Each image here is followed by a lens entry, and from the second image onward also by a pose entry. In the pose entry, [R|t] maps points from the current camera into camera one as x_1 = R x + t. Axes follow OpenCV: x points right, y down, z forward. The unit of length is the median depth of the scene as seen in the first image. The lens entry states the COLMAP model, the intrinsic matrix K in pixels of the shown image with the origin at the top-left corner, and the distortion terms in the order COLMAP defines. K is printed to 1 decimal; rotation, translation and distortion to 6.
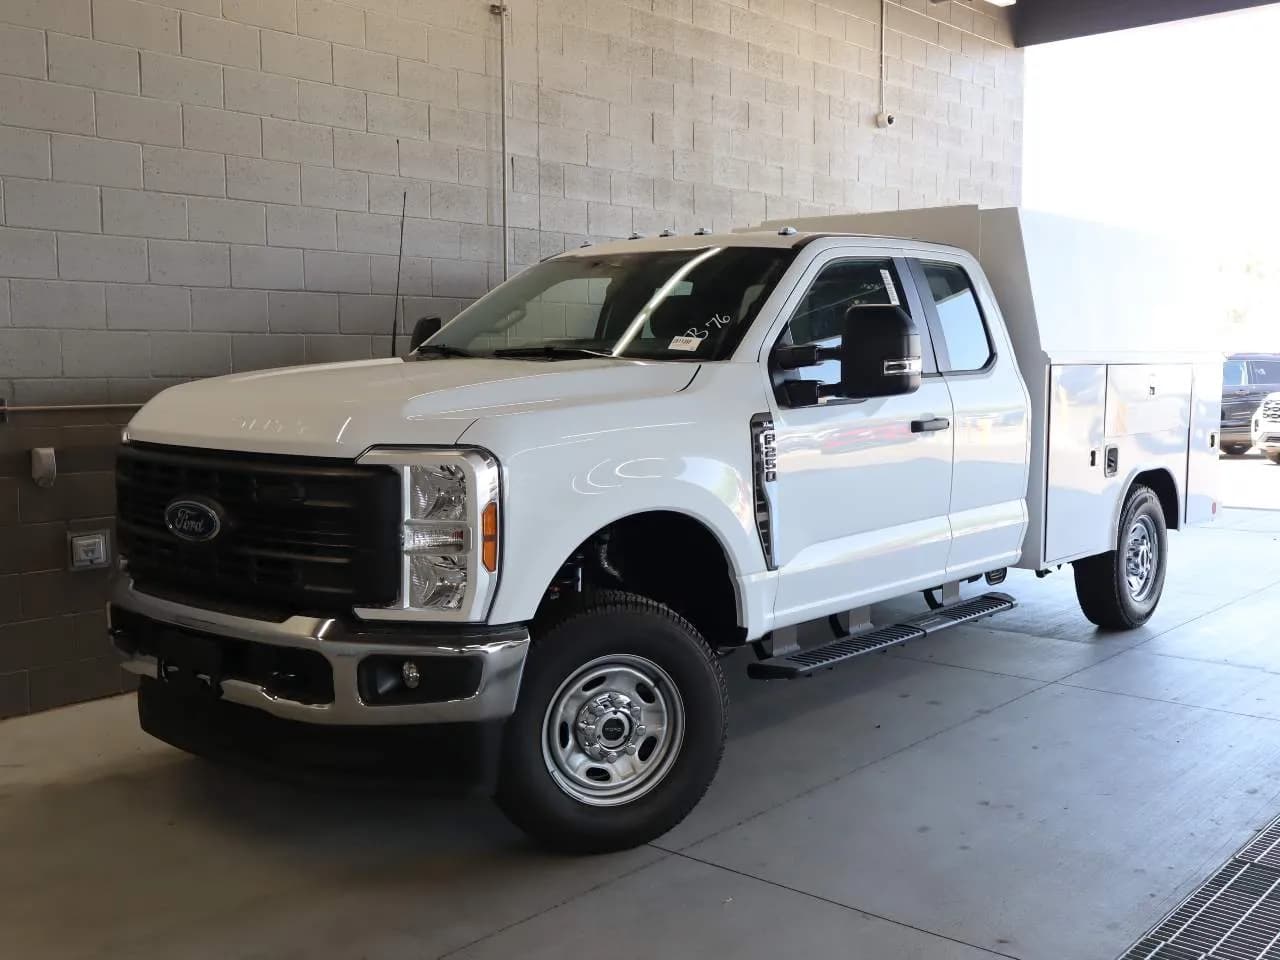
lens RADIAL K [[1361.7, 0, 640.0], [0, 1361.7, 480.0], [0, 0, 1]] dist [0.002906, 0.004536]
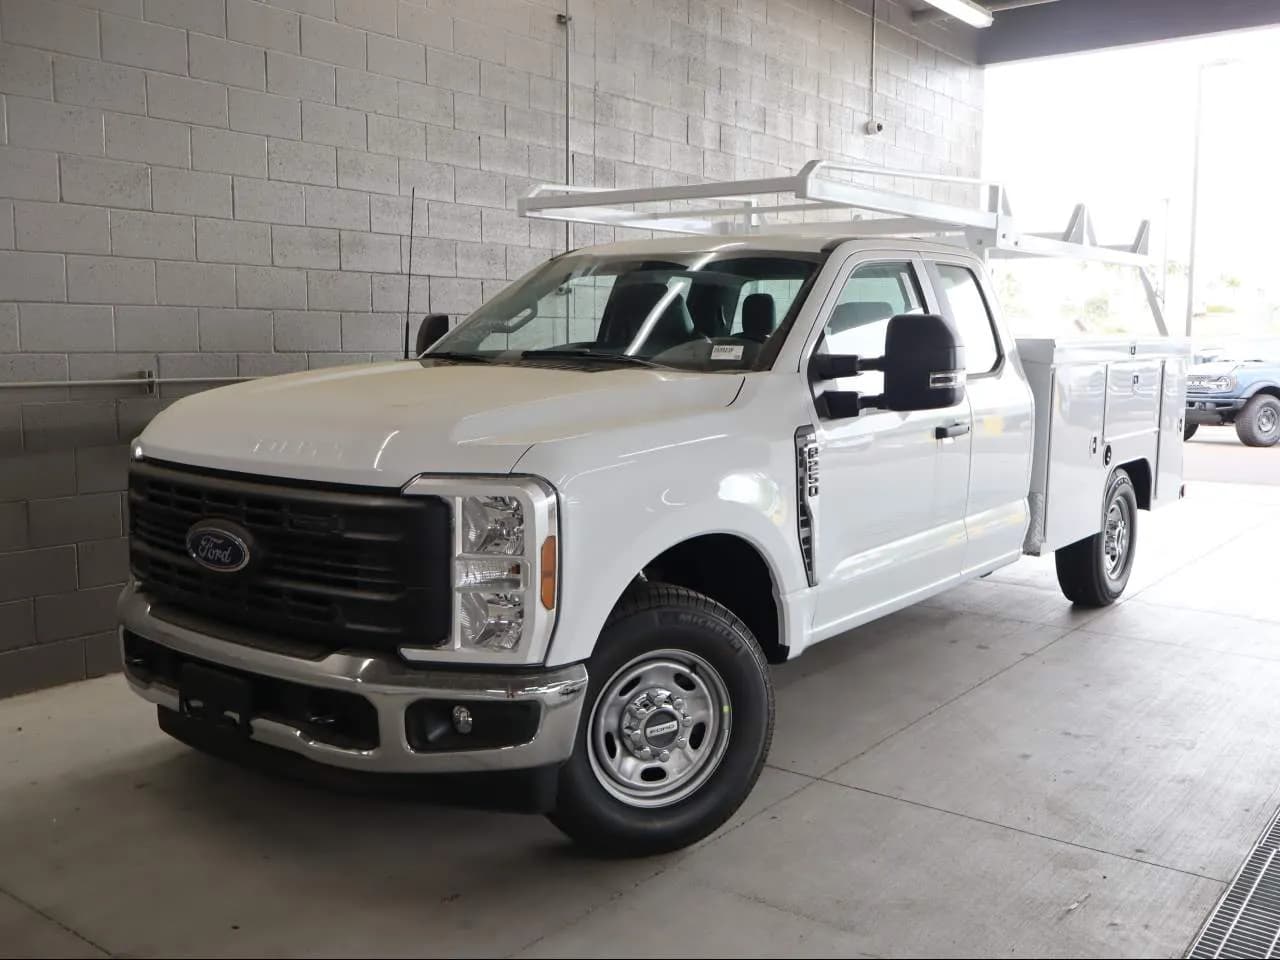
lens RADIAL K [[1236.5, 0, 640.0], [0, 1236.5, 480.0], [0, 0, 1]] dist [-0.019689, -0.013323]
pose [[0.998529, -0.002139, 0.054173, -0.077955], [0.000322, 0.999438, 0.033530, -0.041655], [-0.054214, -0.033463, 0.997968, 0.130442]]
